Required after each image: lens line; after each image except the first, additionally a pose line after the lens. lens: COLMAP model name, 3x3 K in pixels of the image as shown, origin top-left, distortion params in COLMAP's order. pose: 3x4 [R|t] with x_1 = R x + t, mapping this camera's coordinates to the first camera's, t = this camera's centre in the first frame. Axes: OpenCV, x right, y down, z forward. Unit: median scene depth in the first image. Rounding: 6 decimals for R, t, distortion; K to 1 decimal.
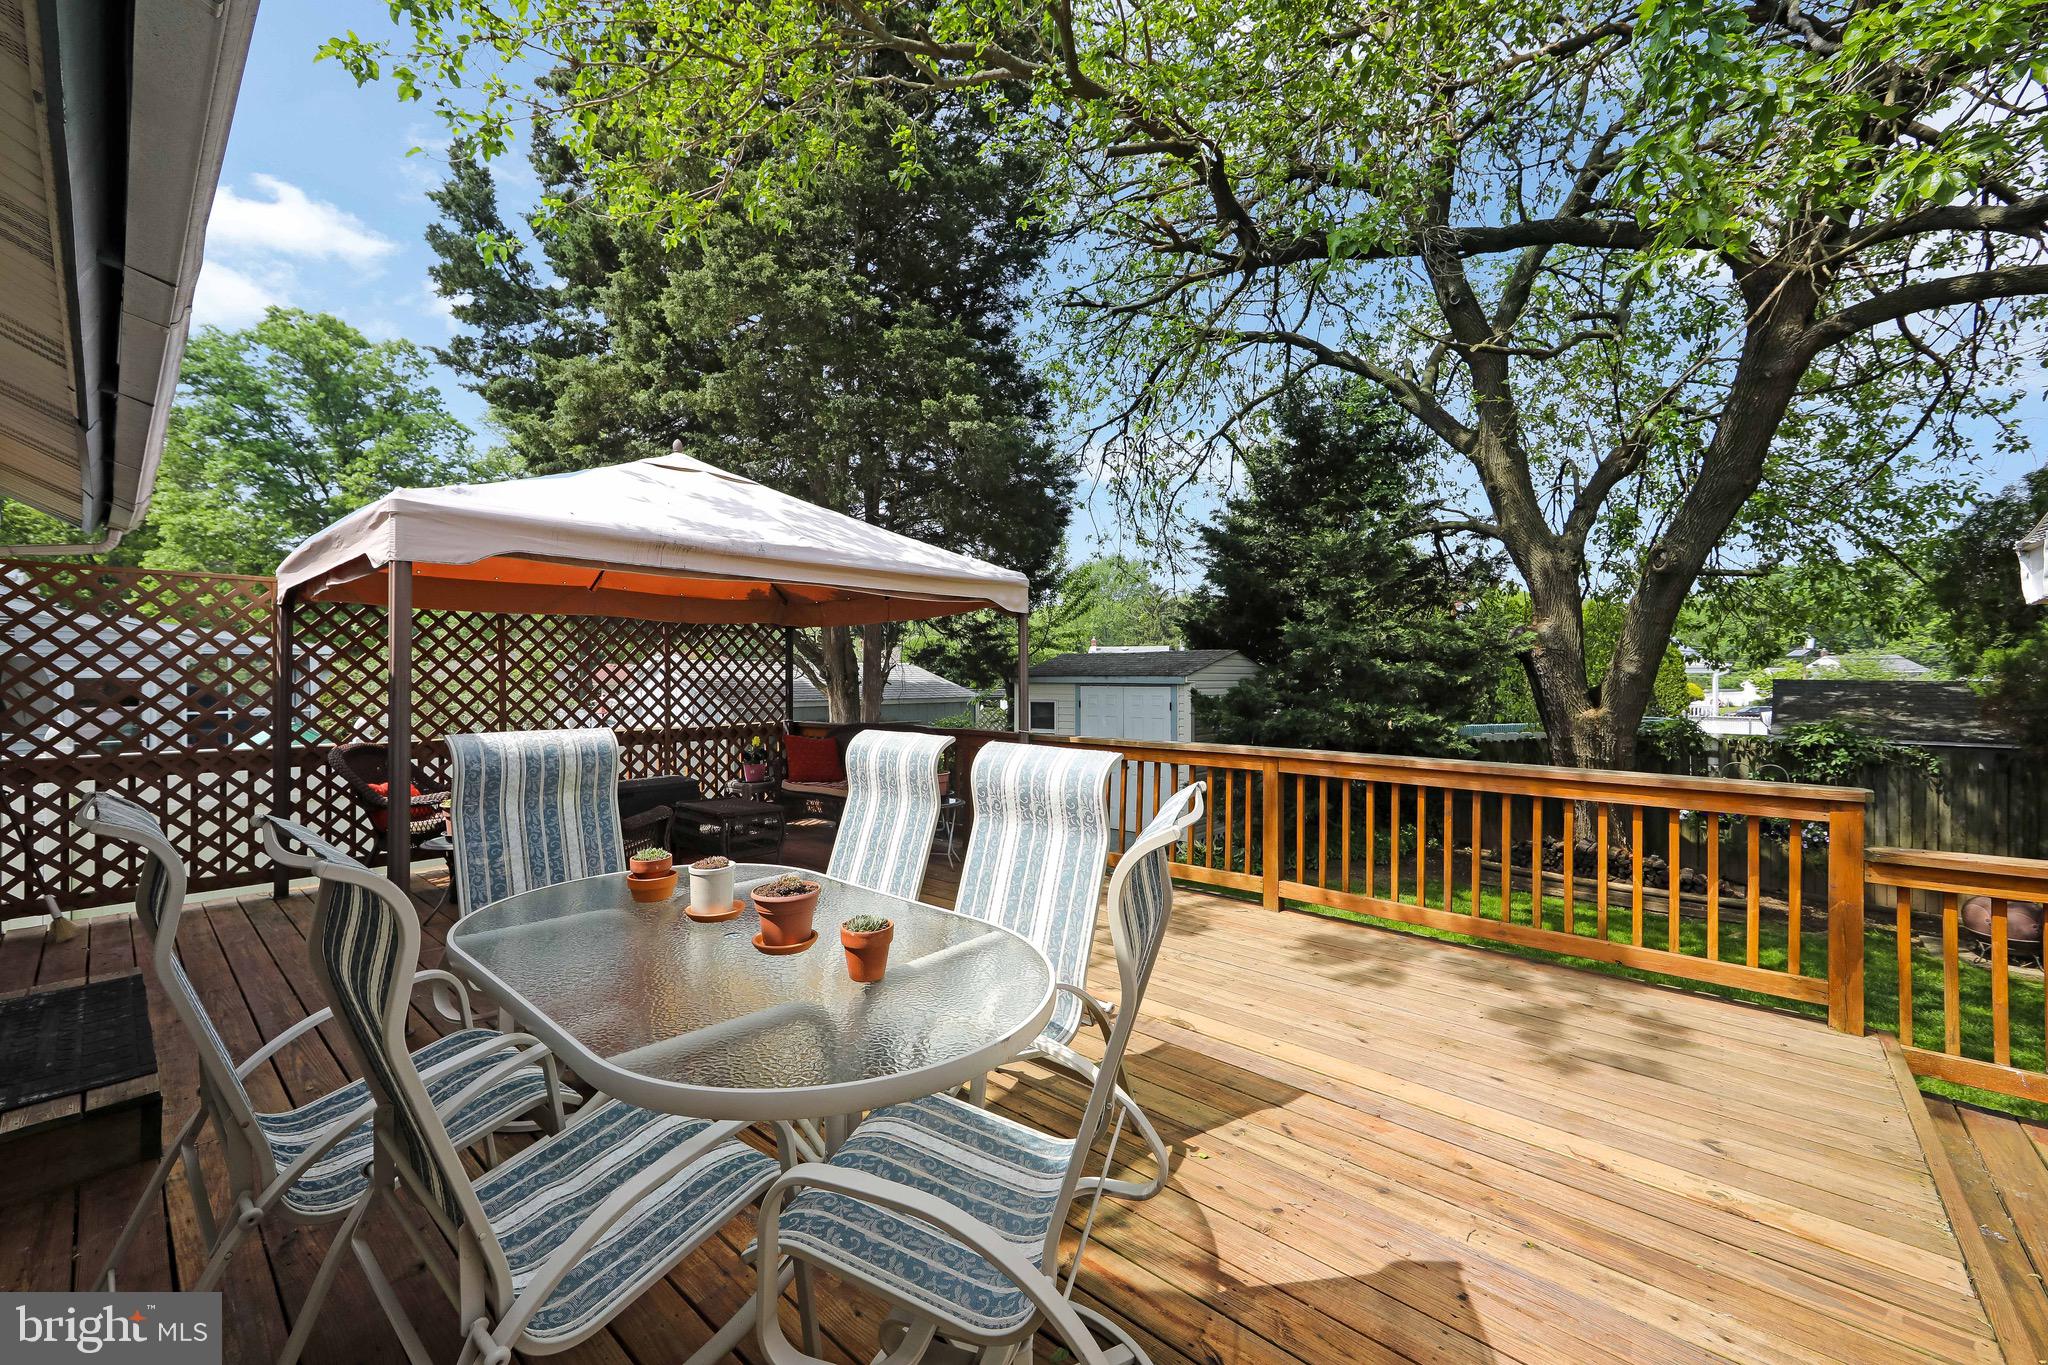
lens RADIAL K [[801.3, 0, 1021.2], [0, 801.3, 691.4], [0, 0, 1]] dist [0.014353, -0.000406]
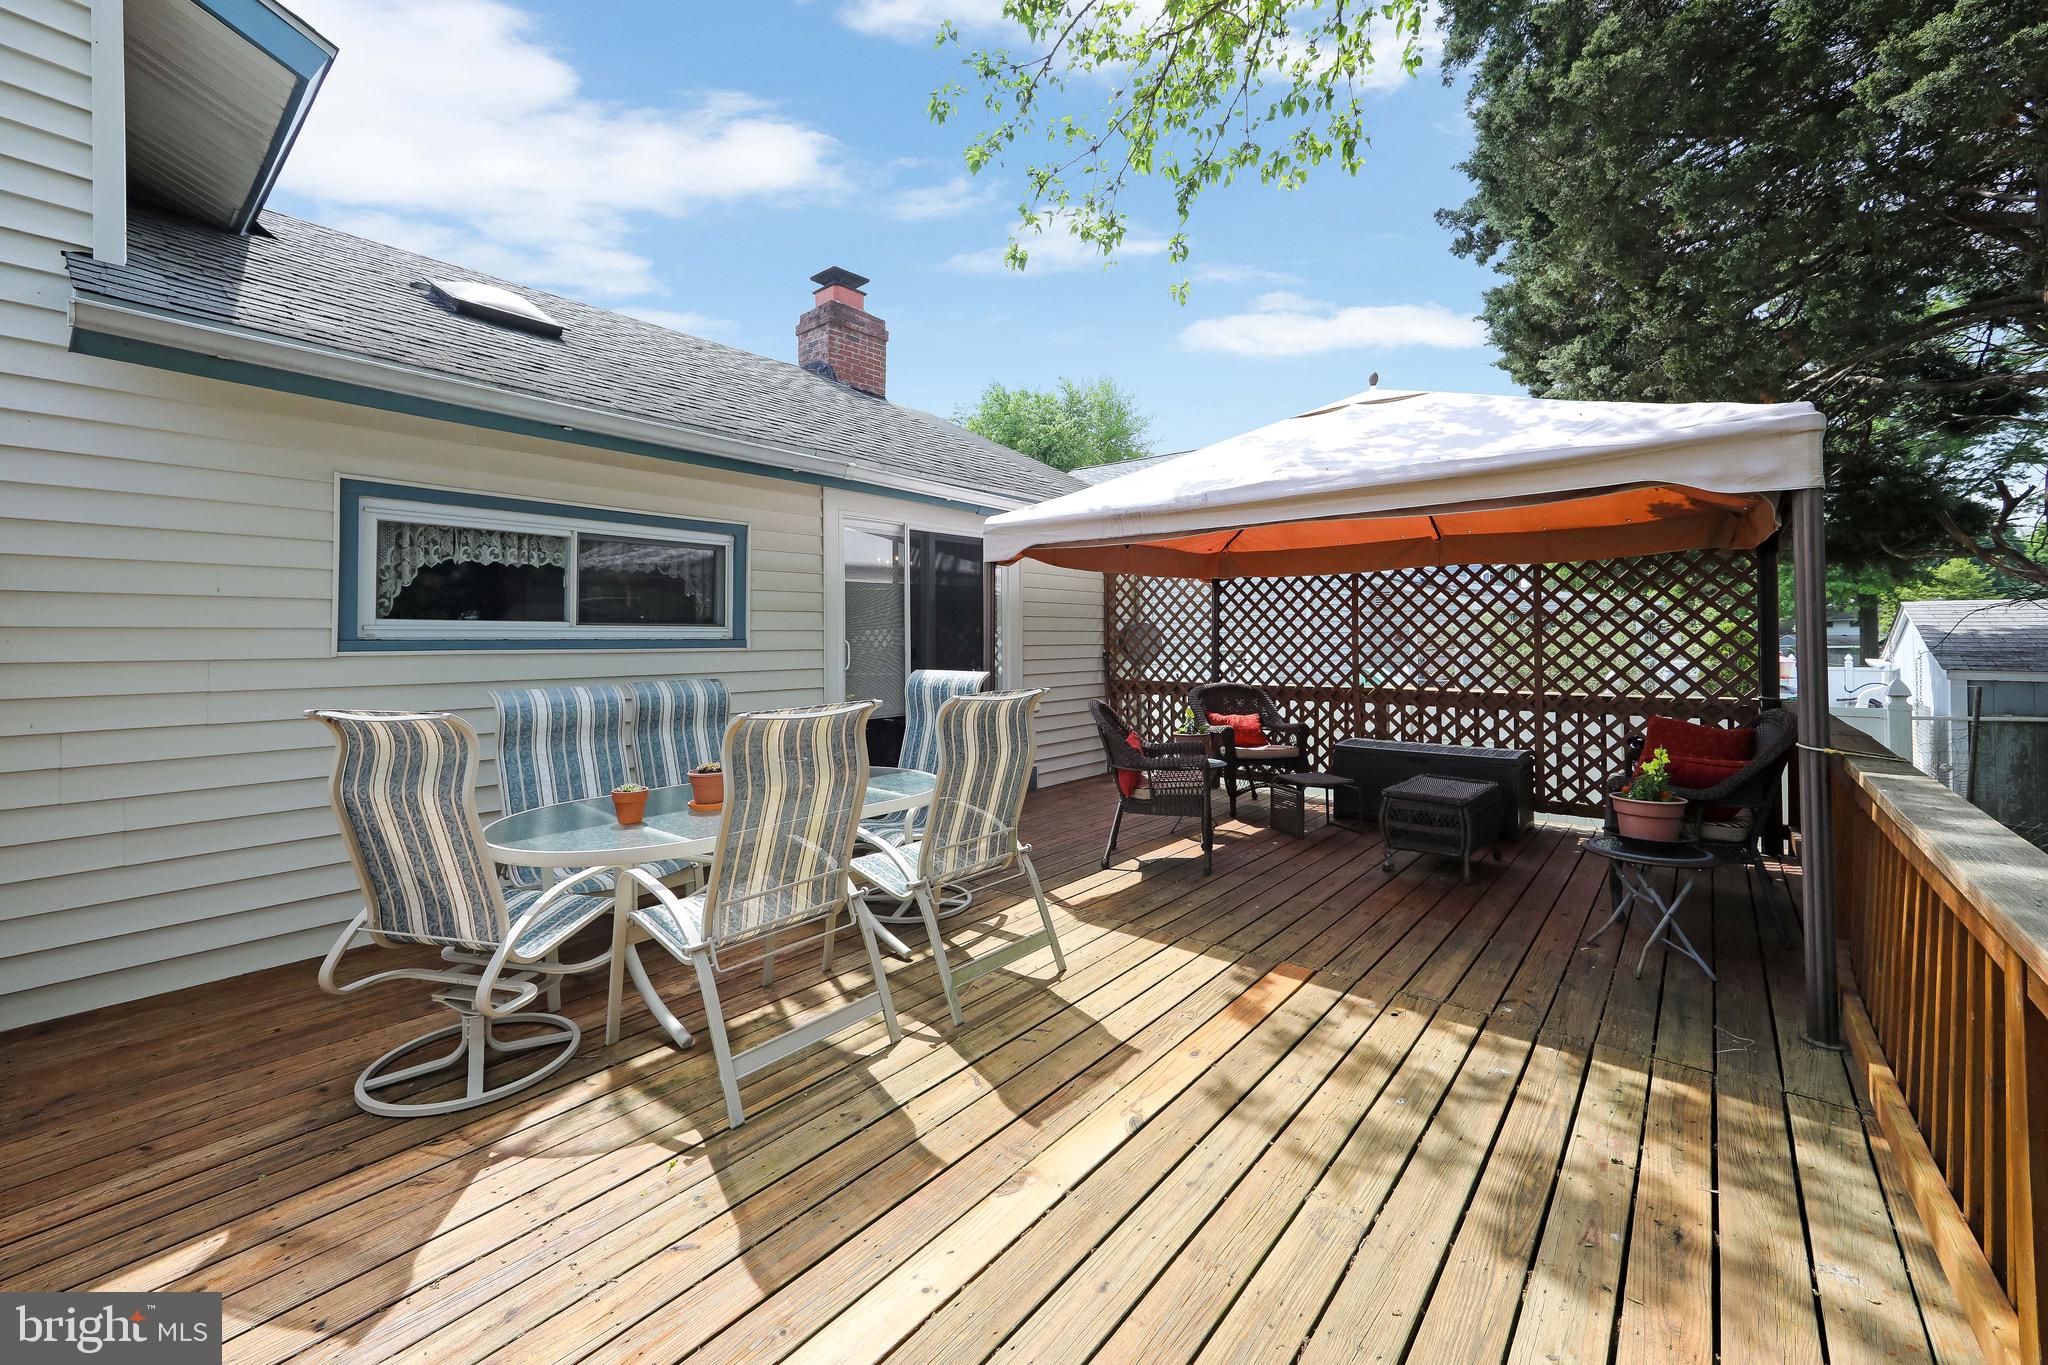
lens RADIAL K [[801.3, 0, 1000.8], [0, 801.3, 647.0], [0, 0, 1]] dist [0.014353, -0.000406]
pose [[0.027132, 0.014282, -0.999530, 0.412102], [-0.008701, 0.999863, 0.014051, -0.009132], [0.999594, 0.008316, 0.027253, 0.485711]]
